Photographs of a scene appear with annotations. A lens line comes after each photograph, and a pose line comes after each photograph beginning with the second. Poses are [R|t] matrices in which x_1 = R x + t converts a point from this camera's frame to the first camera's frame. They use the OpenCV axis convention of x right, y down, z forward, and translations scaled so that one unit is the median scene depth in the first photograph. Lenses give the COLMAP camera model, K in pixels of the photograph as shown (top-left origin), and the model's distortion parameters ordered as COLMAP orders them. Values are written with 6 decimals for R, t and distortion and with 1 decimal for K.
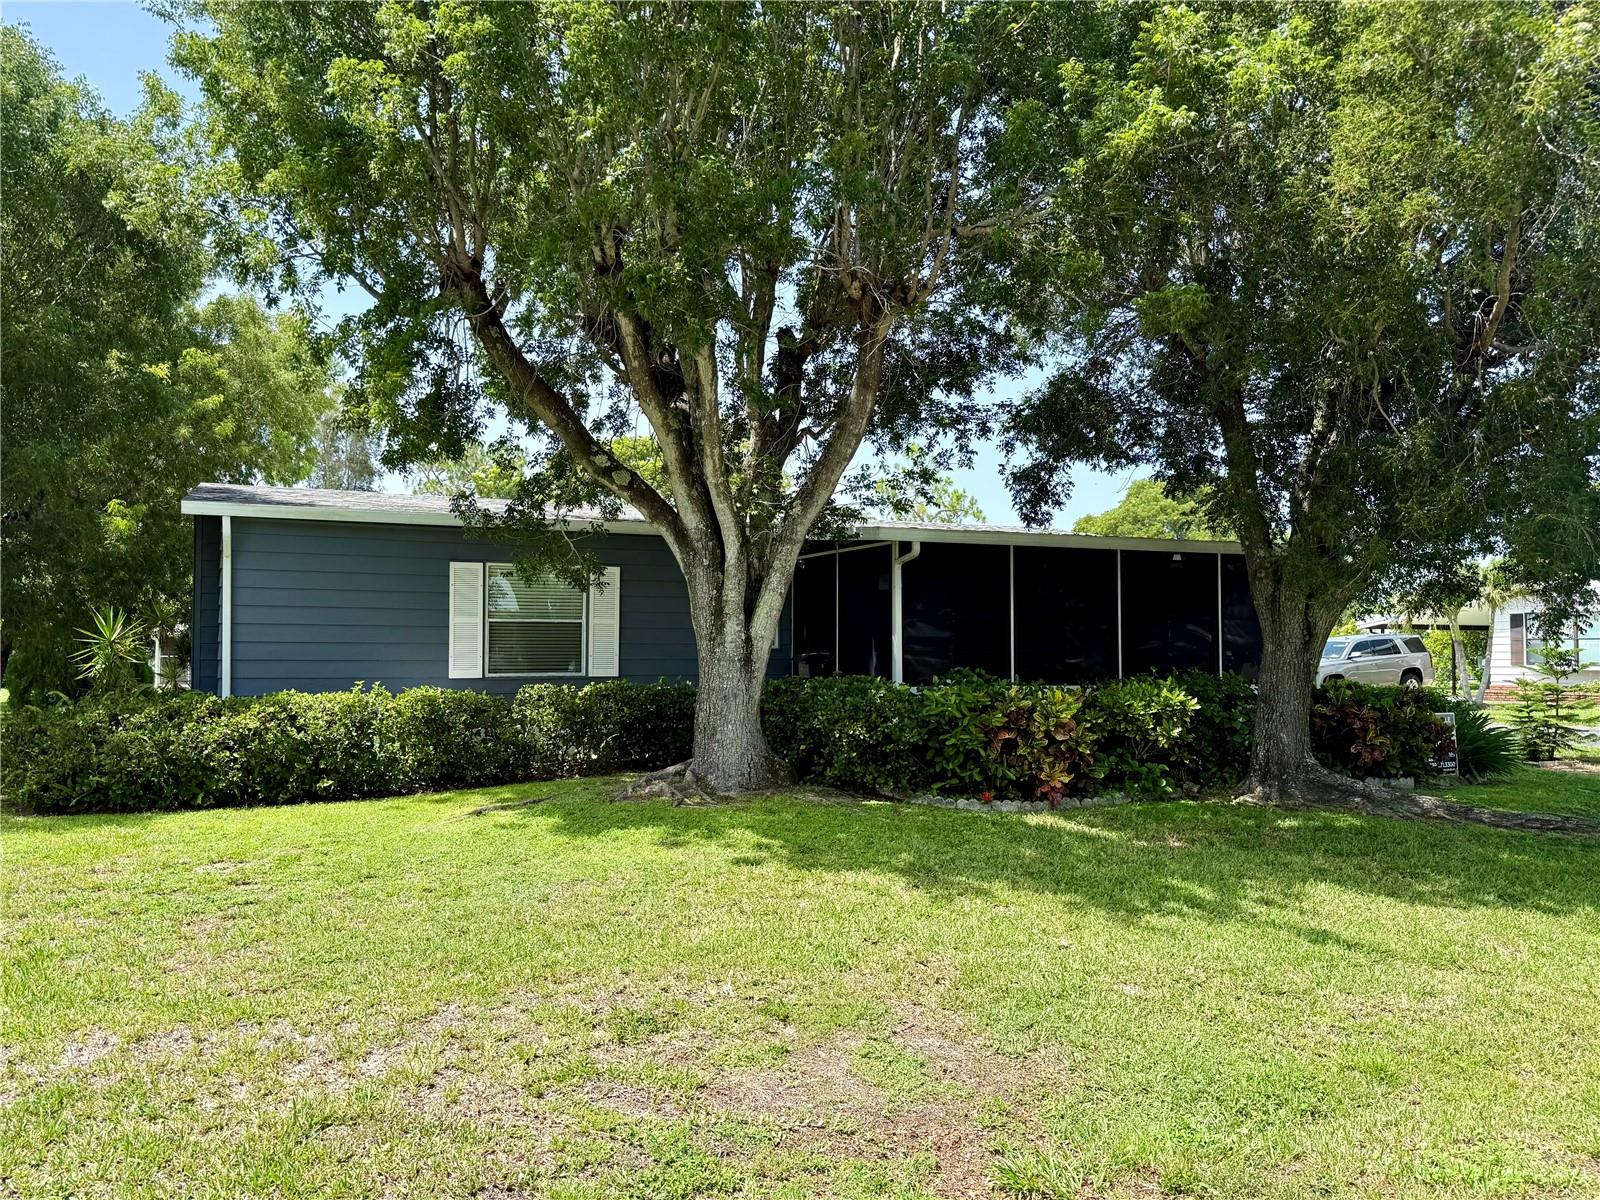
lens RADIAL K [[1224.7, 0, 800.0], [0, 1224.7, 600.0], [0, 0, 1]] dist [0.050388, -0.000161]
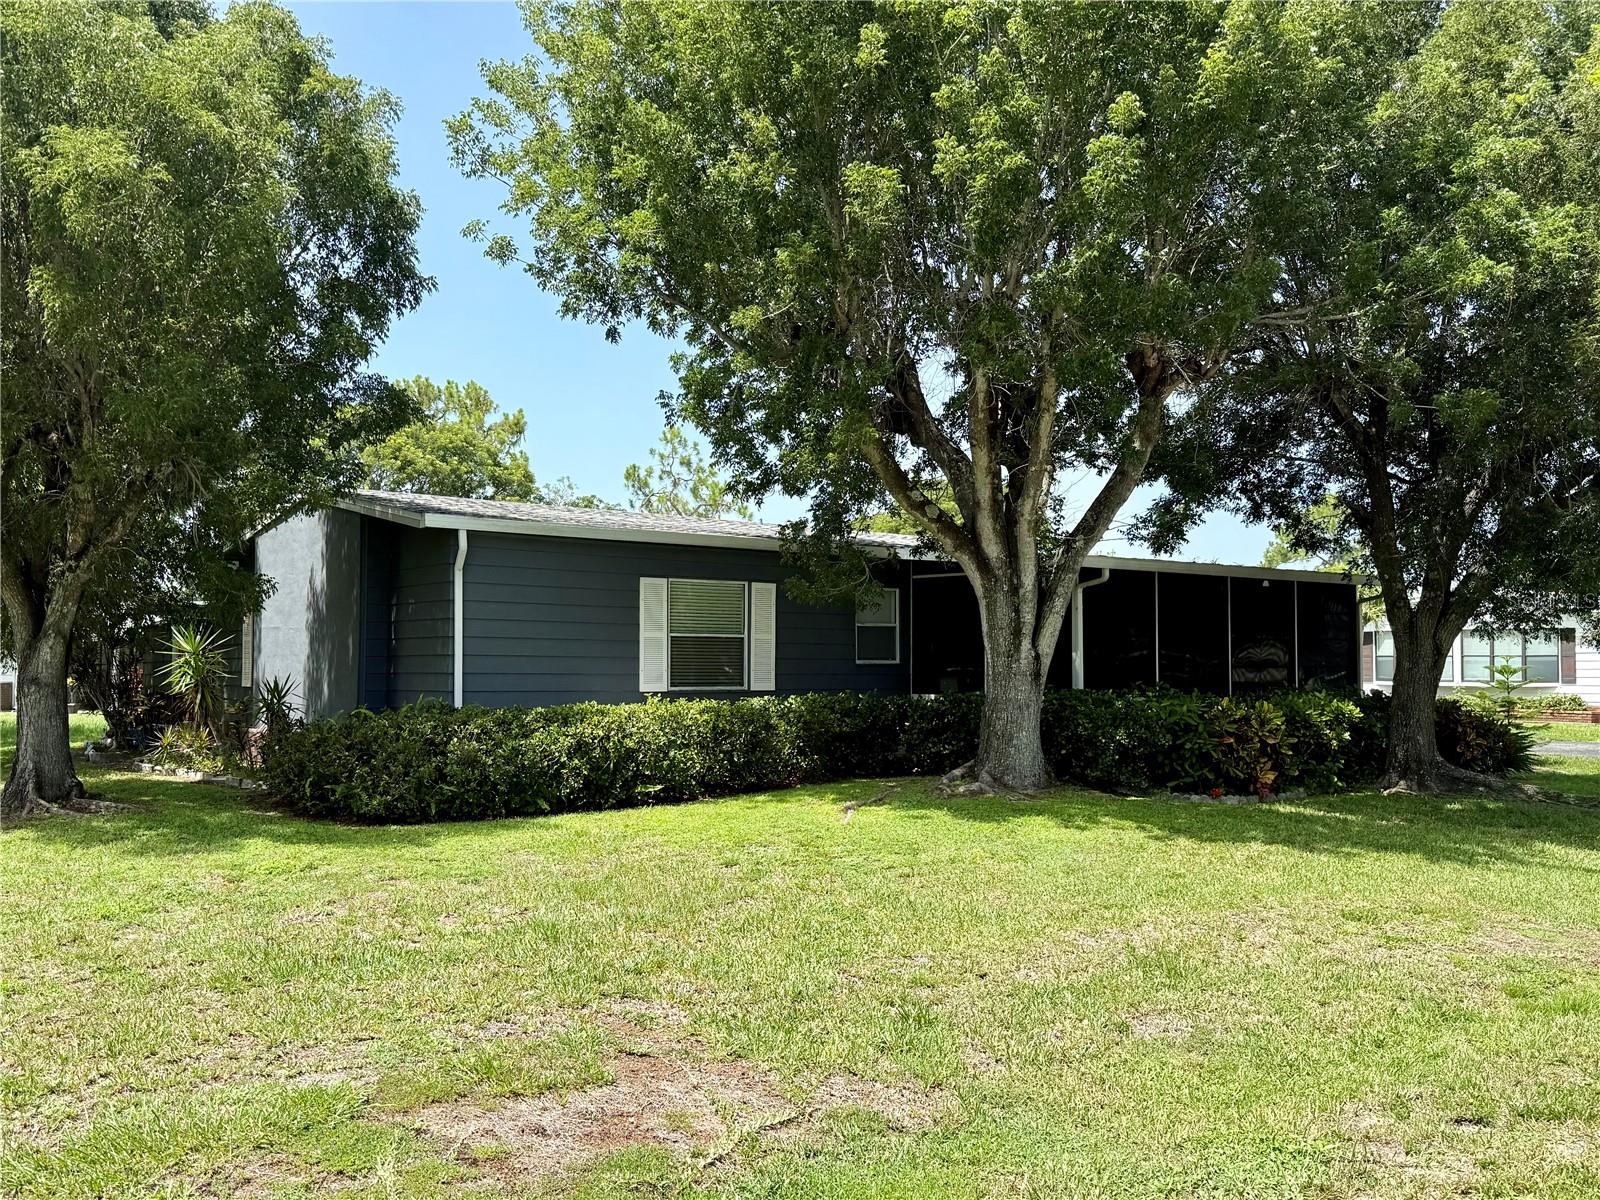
lens RADIAL K [[1474.4, 0, 800.0], [0, 1474.4, 600.0], [0, 0, 1]] dist [0.002846, -0.001344]
pose [[0.971499, 0.014528, 0.236597, -0.542858], [-0.013876, 0.999894, -0.004418, -0.010285], [-0.236636, 0.001009, 0.971598, -0.257439]]
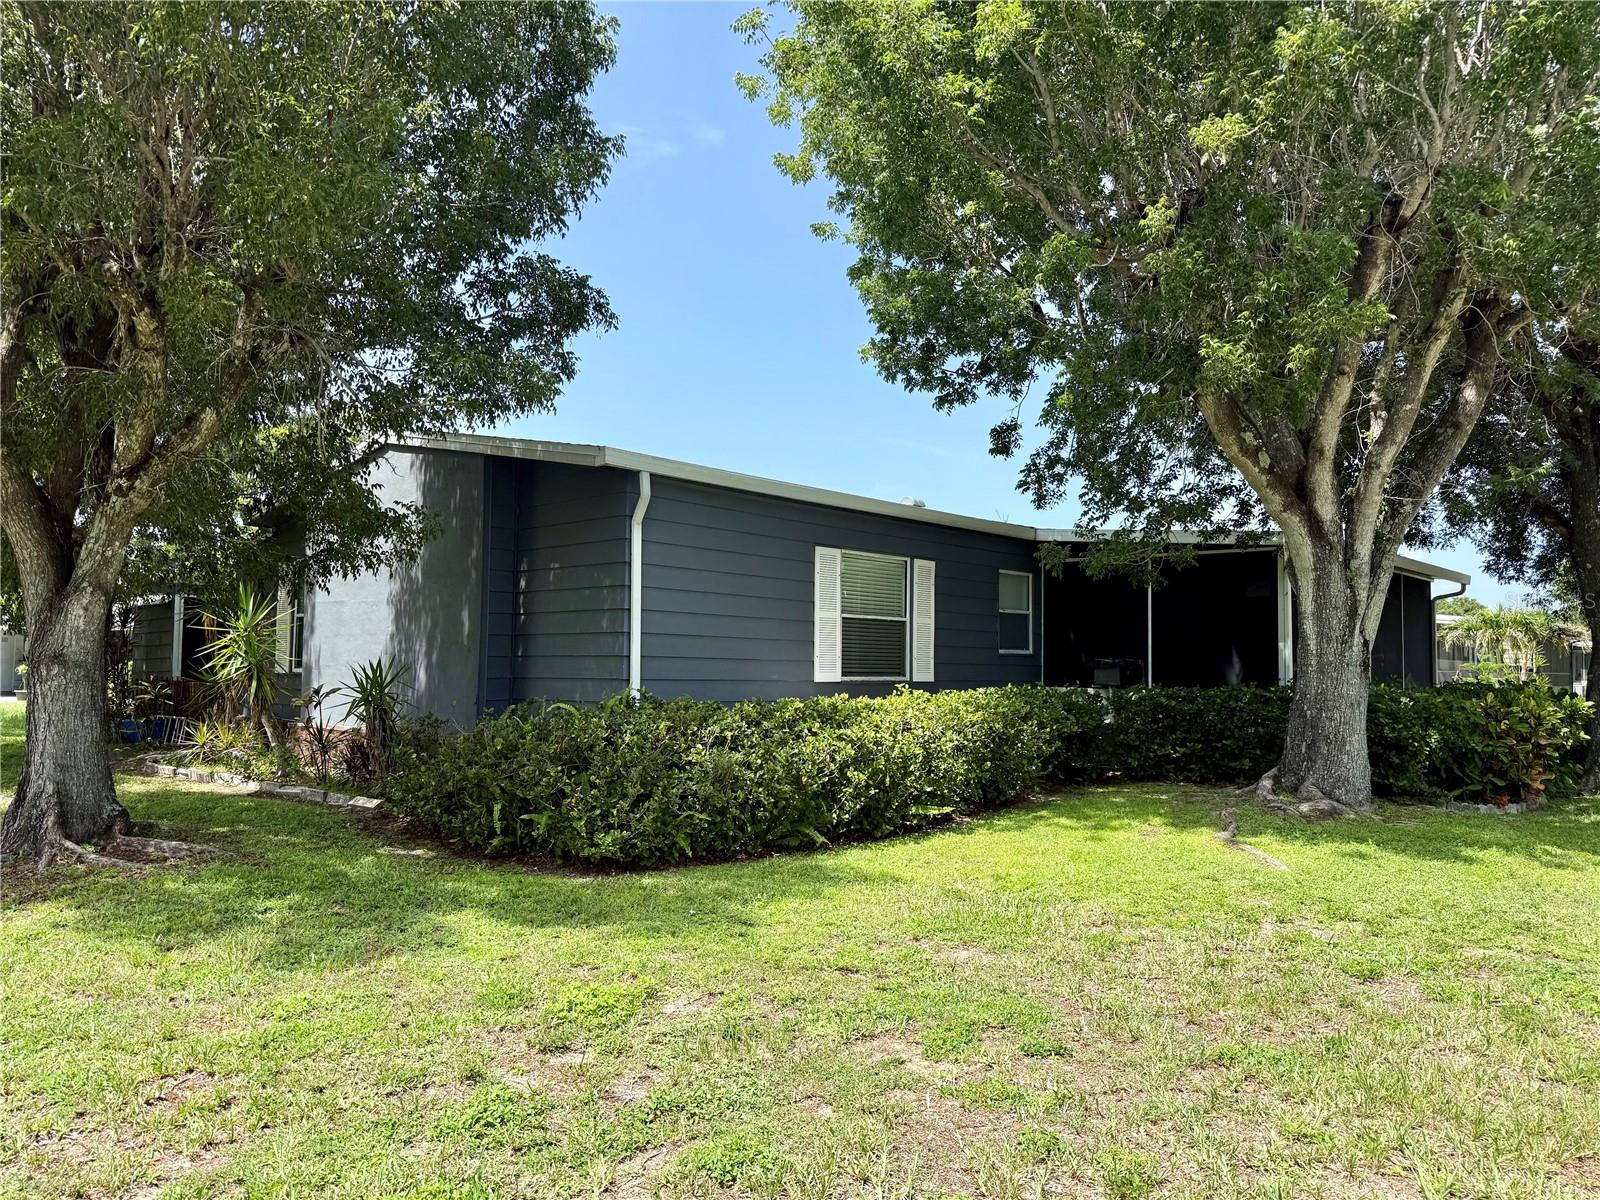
lens RADIAL K [[1153.4, 0, 798.0], [0, 1153.4, 605.1], [0, 0, 1]] dist [0.010016, -0.001456]
pose [[0.927039, 0.032690, 0.373537, -0.724890], [-0.029489, 0.999463, -0.014283, 0.026874], [-0.373803, 0.002226, 0.927505, 0.322912]]
